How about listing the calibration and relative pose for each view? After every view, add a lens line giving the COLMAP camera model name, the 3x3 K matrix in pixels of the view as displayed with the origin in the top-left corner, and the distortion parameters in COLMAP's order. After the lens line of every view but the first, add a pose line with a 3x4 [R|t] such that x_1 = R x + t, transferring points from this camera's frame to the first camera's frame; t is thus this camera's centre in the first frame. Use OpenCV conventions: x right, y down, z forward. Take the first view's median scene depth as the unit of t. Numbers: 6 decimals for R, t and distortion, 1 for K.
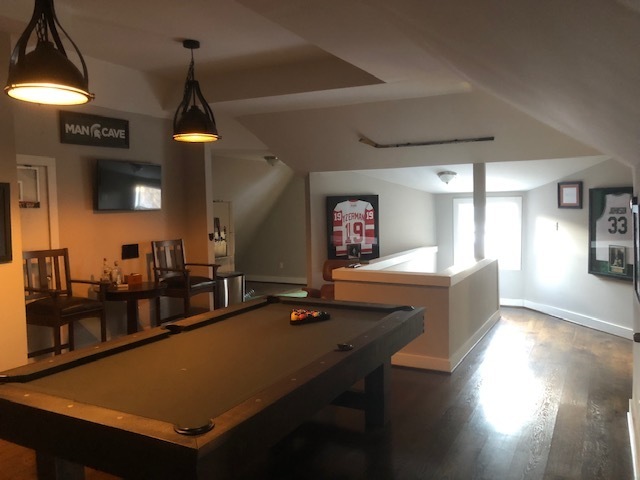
lens RADIAL K [[534.1, 0, 320.0], [0, 534.1, 240.0], [0, 0, 1]] dist [0.114739, -0.000228]
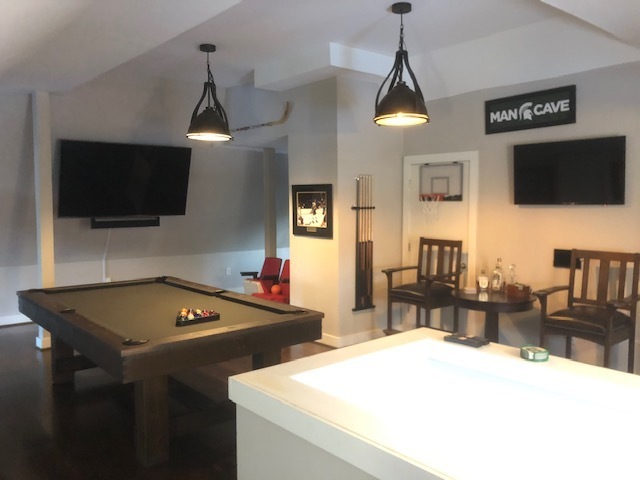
lens RADIAL K [[534.1, 0, 320.0], [0, 534.1, 240.0], [0, 0, 1]] dist [0.114739, -0.000228]
pose [[-0.357411, 0.091430, -0.929461, 0.533892], [-0.067153, 0.990105, 0.123218, -0.086963], [0.931530, 0.106456, -0.347734, 1.049771]]
